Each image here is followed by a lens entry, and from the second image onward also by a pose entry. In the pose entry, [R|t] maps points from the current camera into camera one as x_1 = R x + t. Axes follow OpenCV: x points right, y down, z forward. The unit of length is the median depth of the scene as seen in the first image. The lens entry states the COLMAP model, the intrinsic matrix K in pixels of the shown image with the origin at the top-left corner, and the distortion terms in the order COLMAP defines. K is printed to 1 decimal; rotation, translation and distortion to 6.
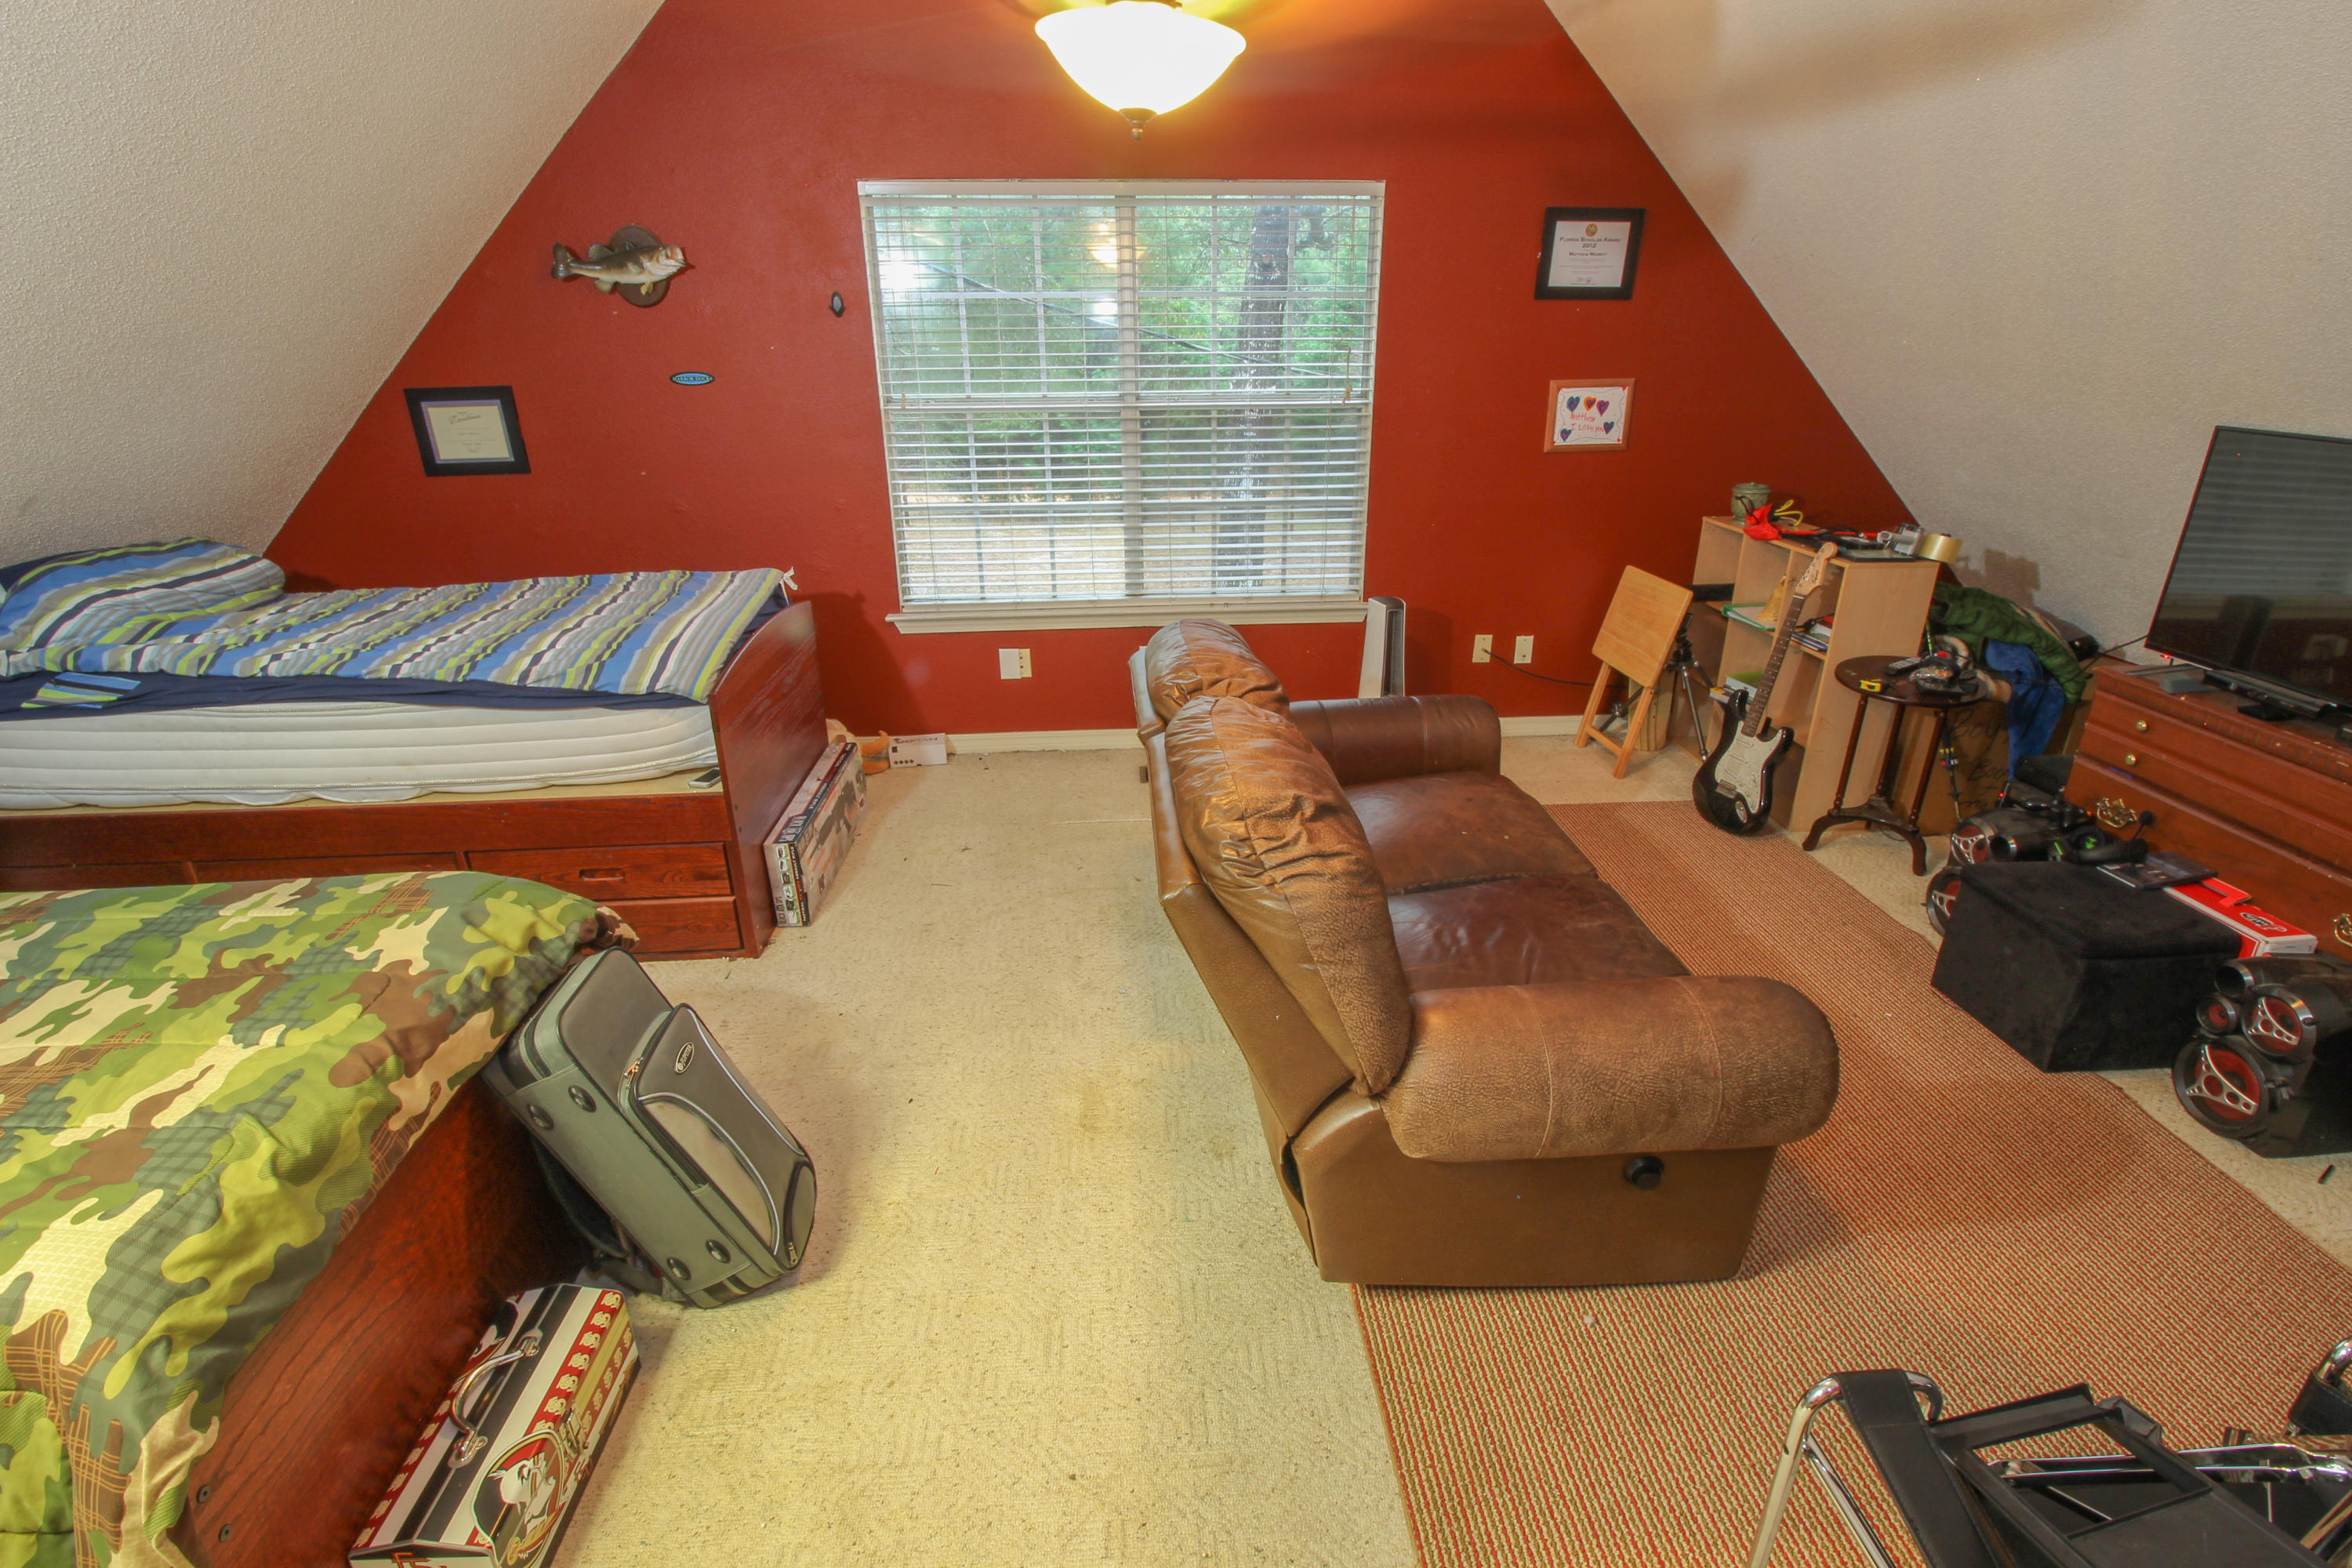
lens RADIAL K [[1076.0, 0, 1174.0], [0, 1076.0, 772.7], [0, 0, 1]] dist [0.000077, -0.013508]
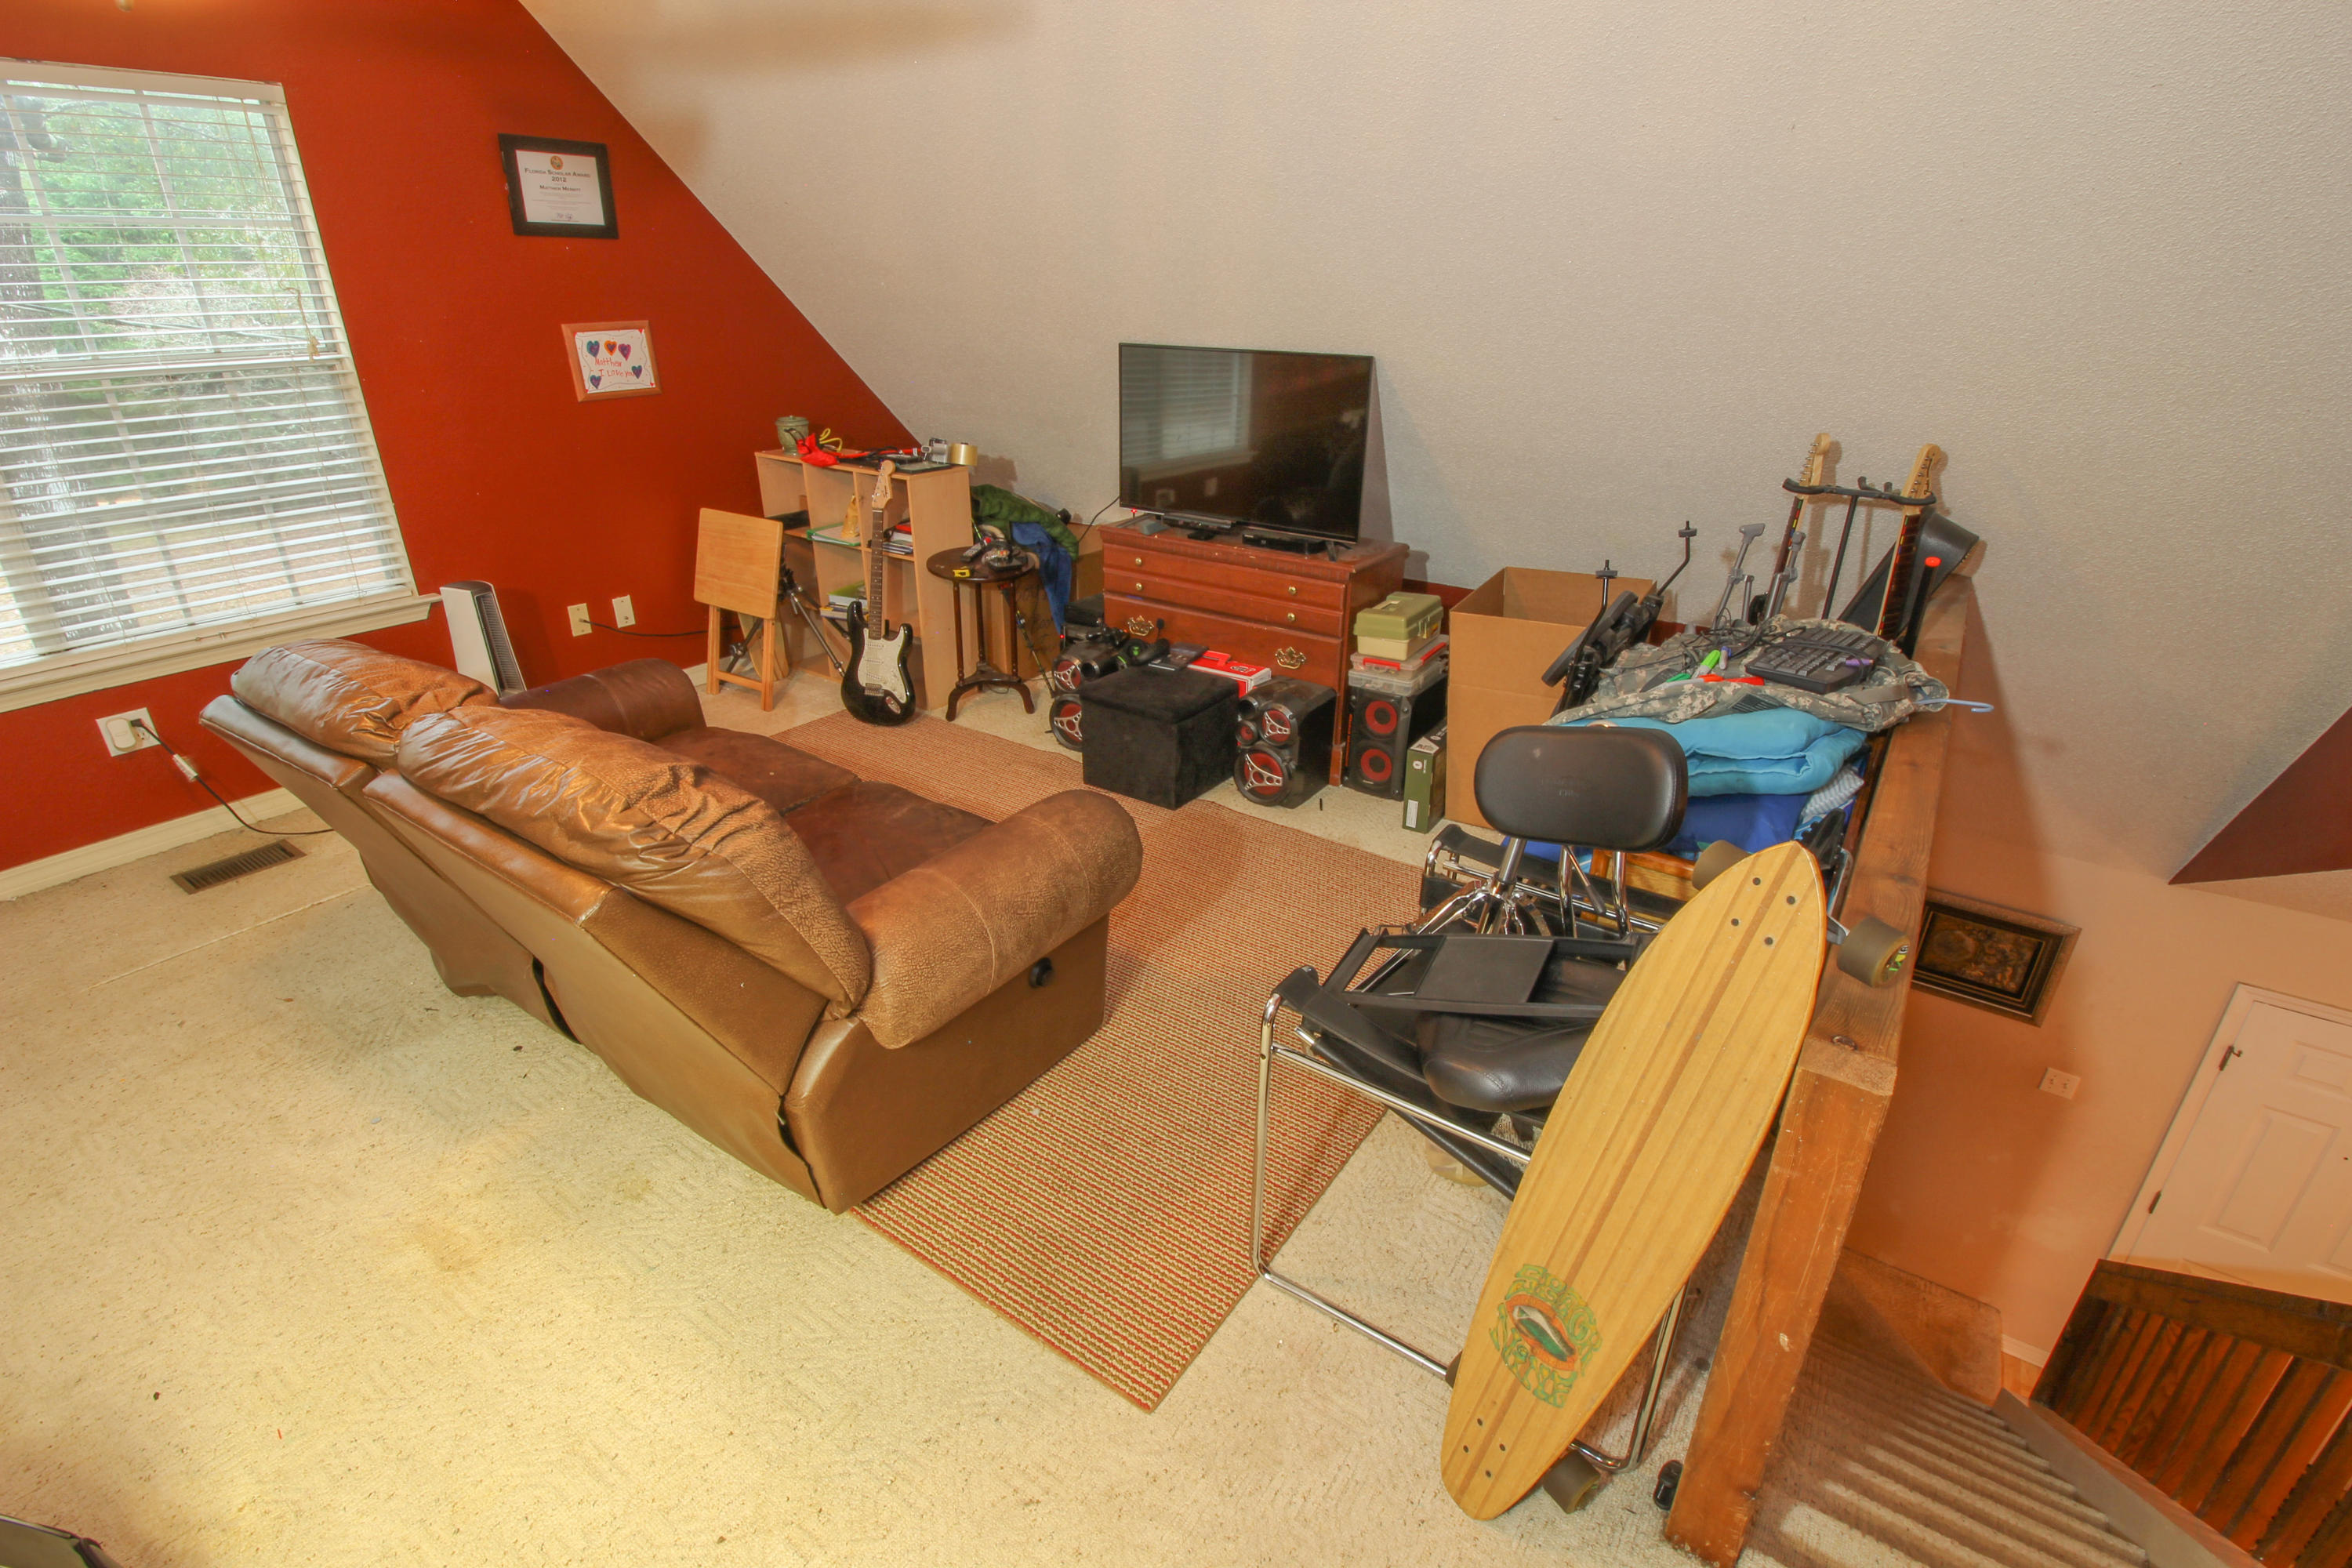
lens RADIAL K [[1076.0, 0, 1174.0], [0, 1076.0, 772.7], [0, 0, 1]] dist [0.000077, -0.013508]
pose [[0.629610, -0.312259, 0.711397, -0.131593], [0.279658, 0.945383, 0.167459, -0.003835], [-0.724833, 0.093514, 0.682548, 0.015768]]
